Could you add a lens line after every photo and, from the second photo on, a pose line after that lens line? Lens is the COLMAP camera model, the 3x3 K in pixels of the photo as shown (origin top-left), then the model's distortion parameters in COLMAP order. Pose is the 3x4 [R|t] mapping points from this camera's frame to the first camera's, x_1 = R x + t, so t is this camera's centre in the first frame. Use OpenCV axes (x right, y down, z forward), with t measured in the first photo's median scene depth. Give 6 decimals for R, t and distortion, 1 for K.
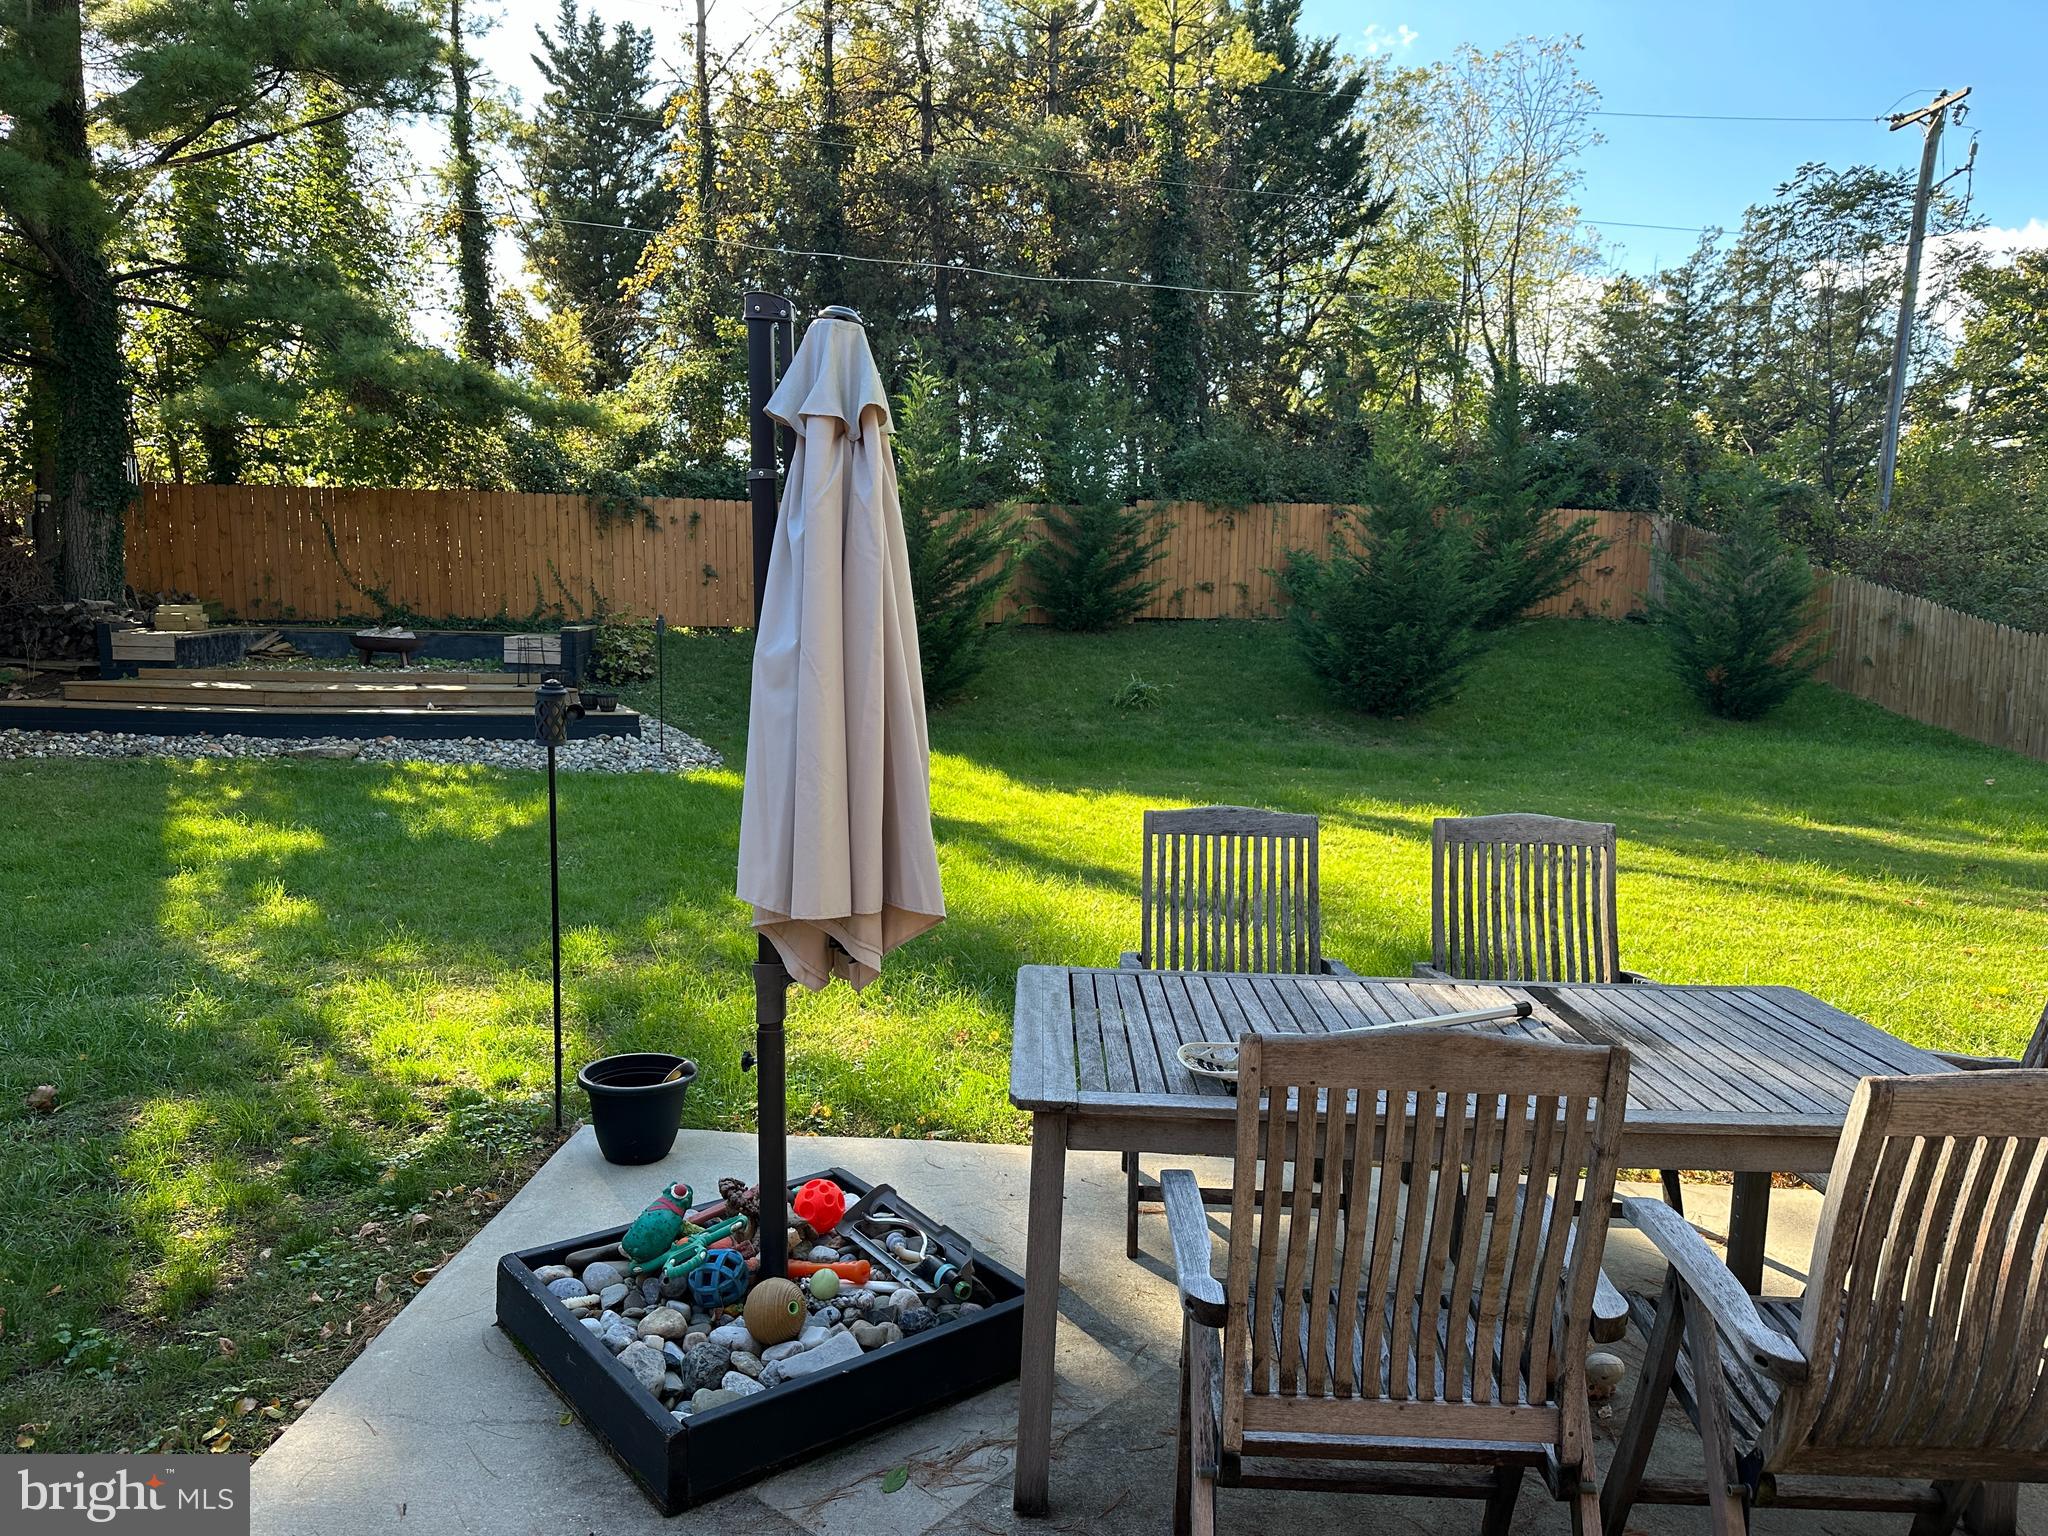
lens RADIAL K [[1430.6, 0, 1028.5], [0, 1430.6, 716.8], [0, 0, 1]] dist [0.053641, -0.045124]
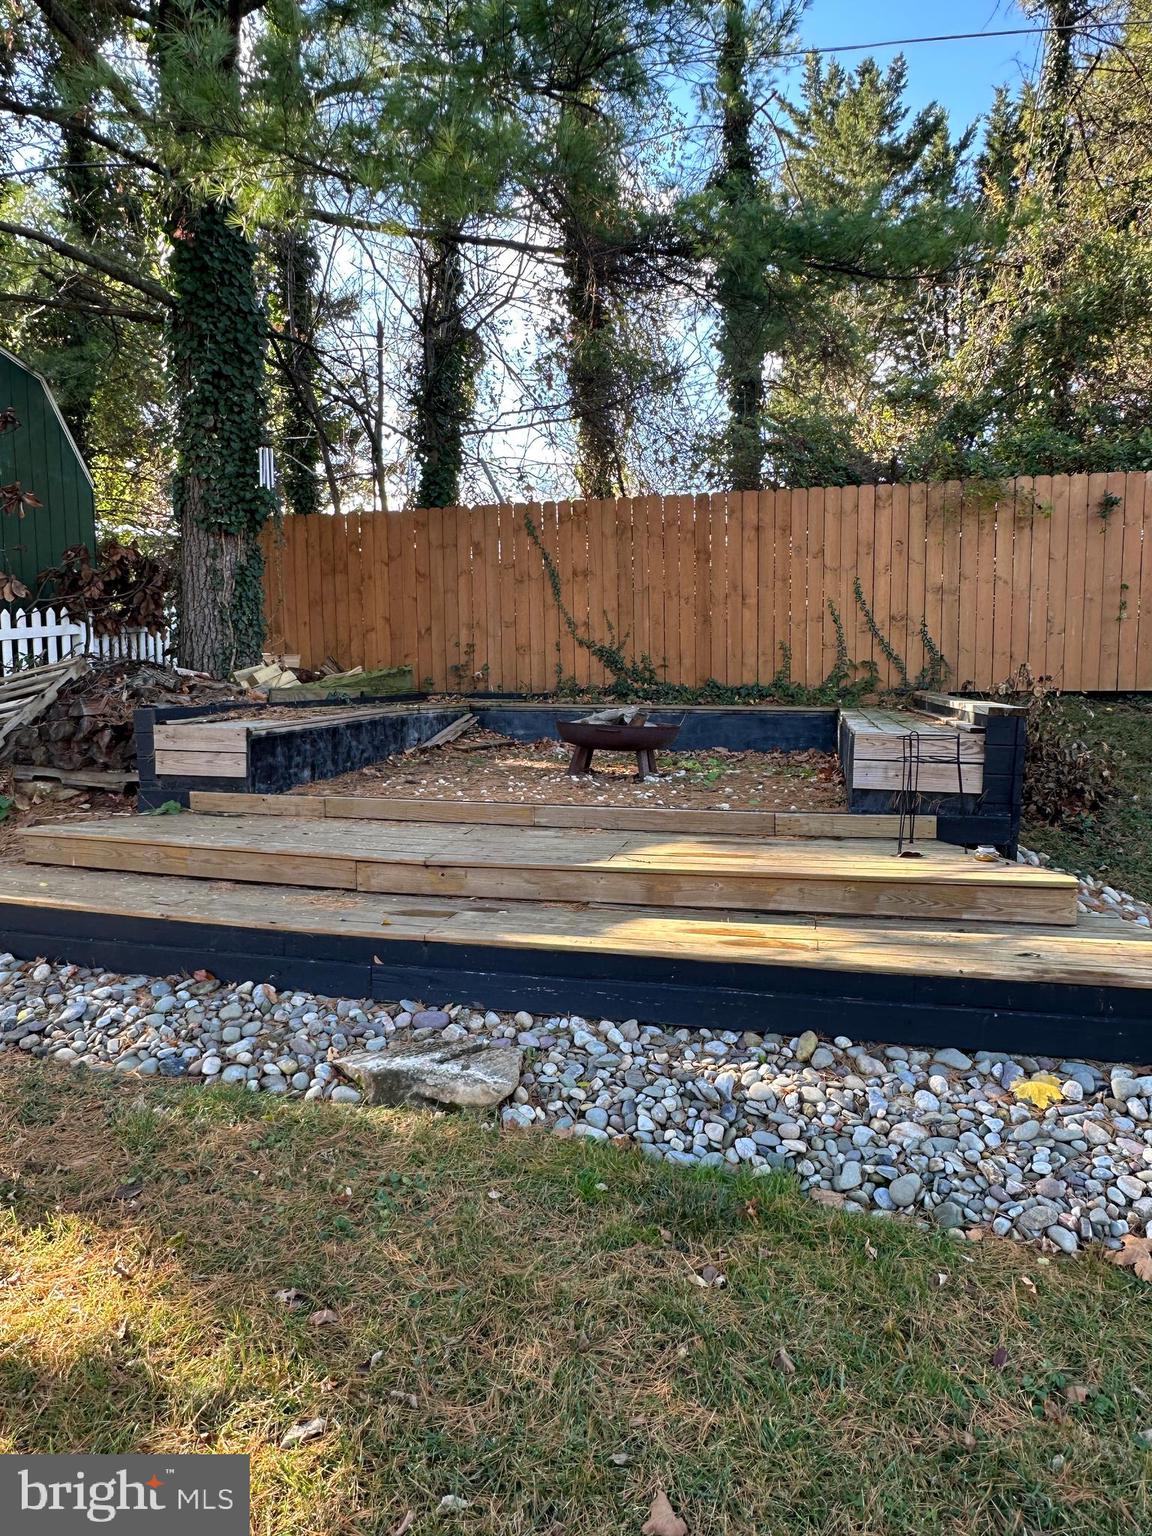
lens RADIAL K [[1027.6, 0, 575.5], [0, 1027.6, 768.3], [0, 0, 1]] dist [0.004359, -0.005331]
pose [[0.888651, 0.019930, -0.458151, -0.286744], [-0.013375, 0.999757, 0.017549, -0.046150], [0.458390, -0.009467, 0.888701, 0.664633]]
